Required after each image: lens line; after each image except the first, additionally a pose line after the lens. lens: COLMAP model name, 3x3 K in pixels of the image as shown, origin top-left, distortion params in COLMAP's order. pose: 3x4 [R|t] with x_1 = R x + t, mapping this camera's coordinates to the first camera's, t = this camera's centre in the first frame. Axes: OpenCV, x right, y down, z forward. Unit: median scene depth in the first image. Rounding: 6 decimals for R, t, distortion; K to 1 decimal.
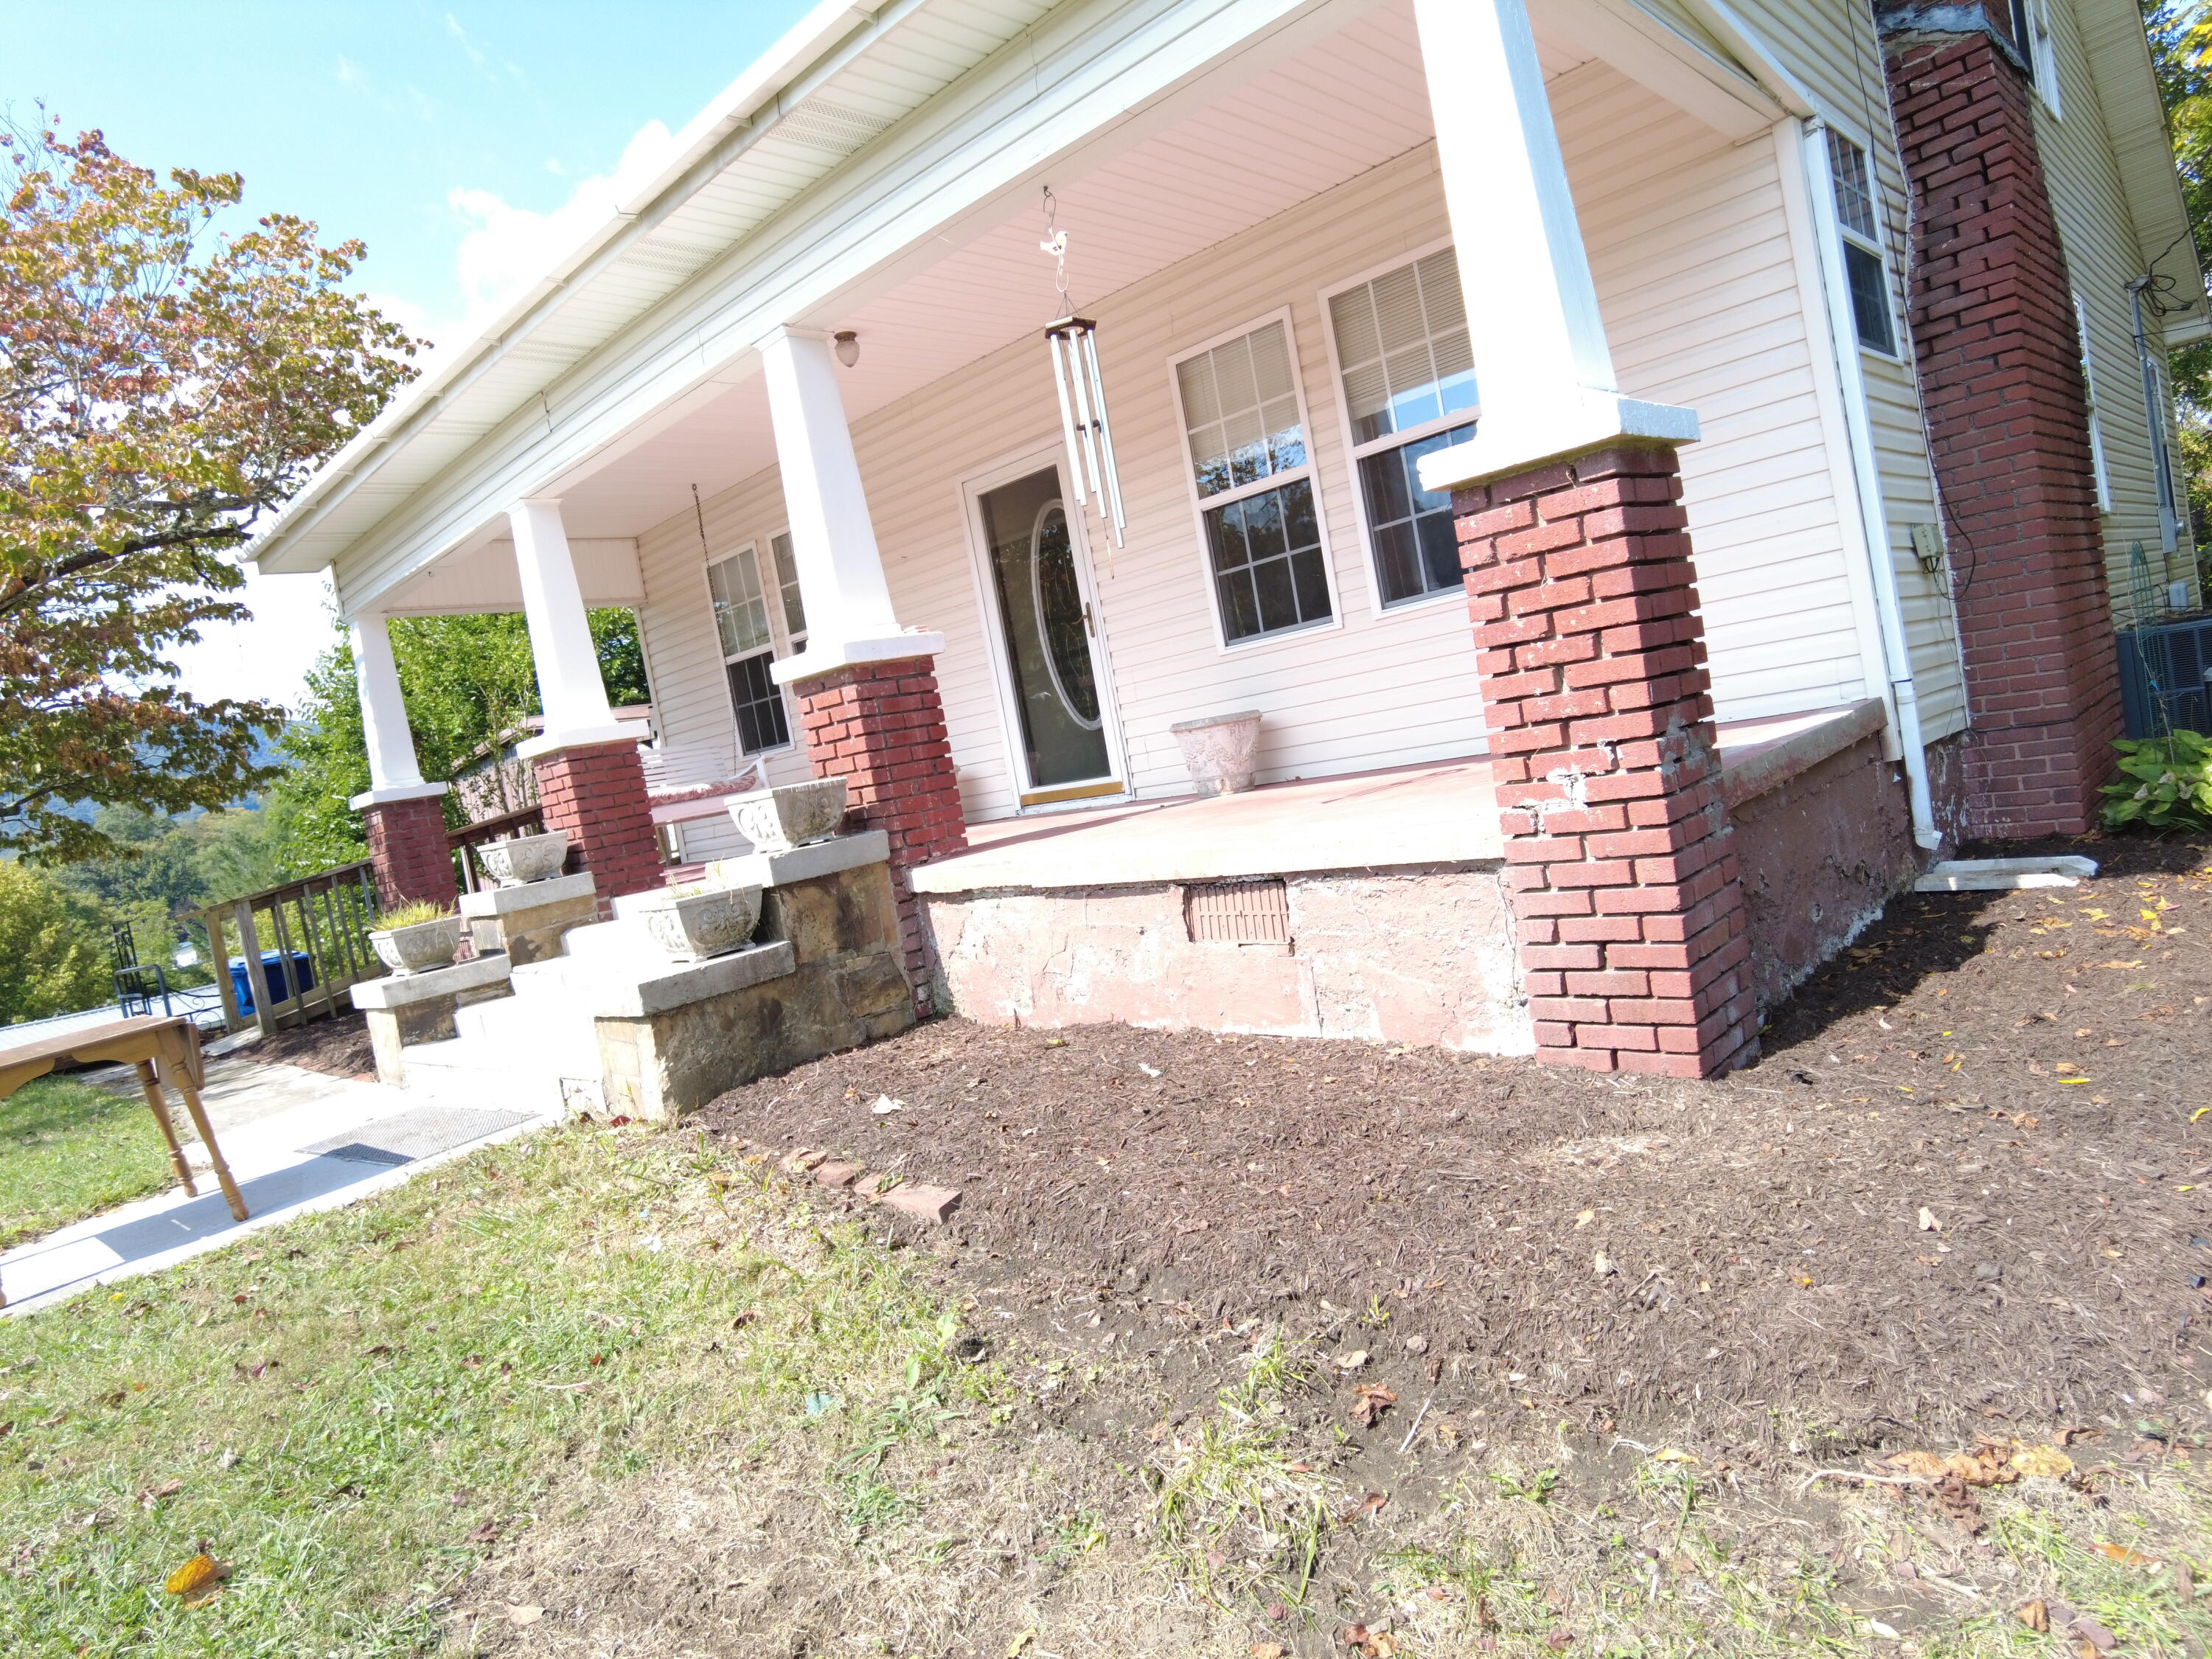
lens RADIAL K [[1372.4, 0, 1106.0], [0, 1372.4, 829.5], [0, 0, 1]] dist [-0.000634, -0.033247]
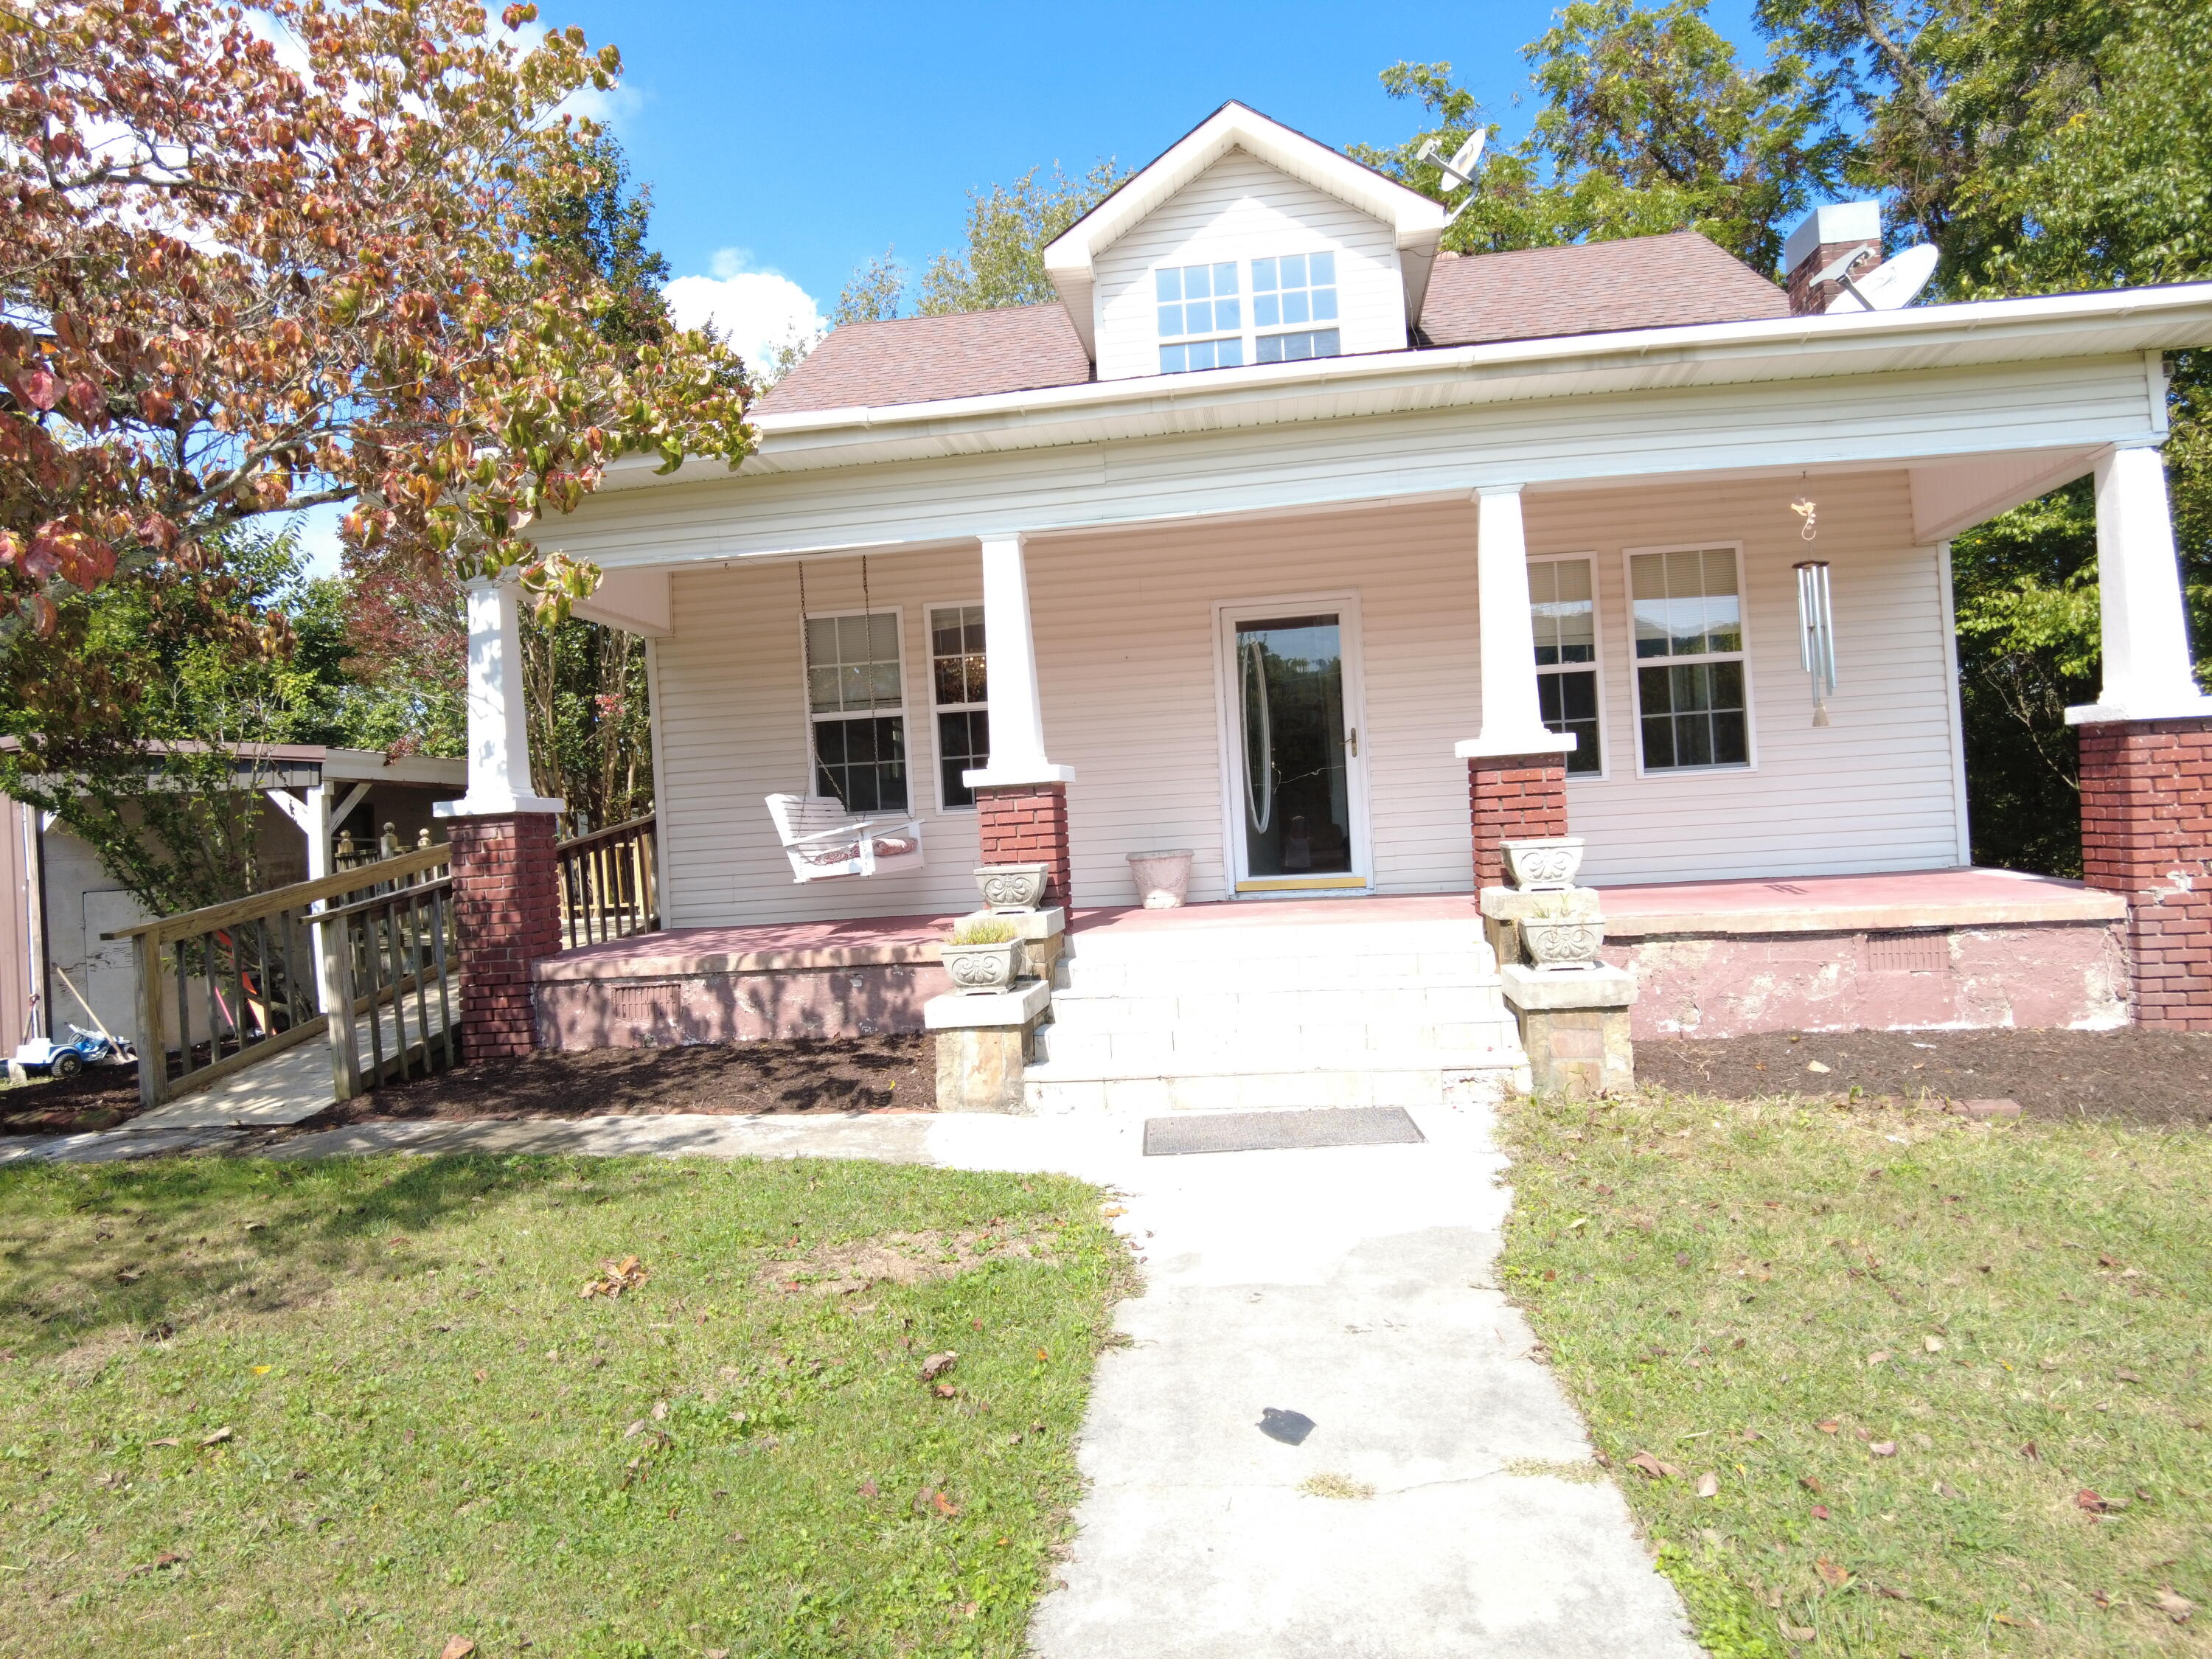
lens RADIAL K [[1372.4, 0, 1106.0], [0, 1372.4, 829.5], [0, 0, 1]] dist [-0.000634, -0.033247]
pose [[0.800687, 0.124467, 0.586010, -1.448083], [-0.049370, 0.988561, -0.142511, 0.176243], [-0.597045, 0.085176, 0.797673, 0.265083]]
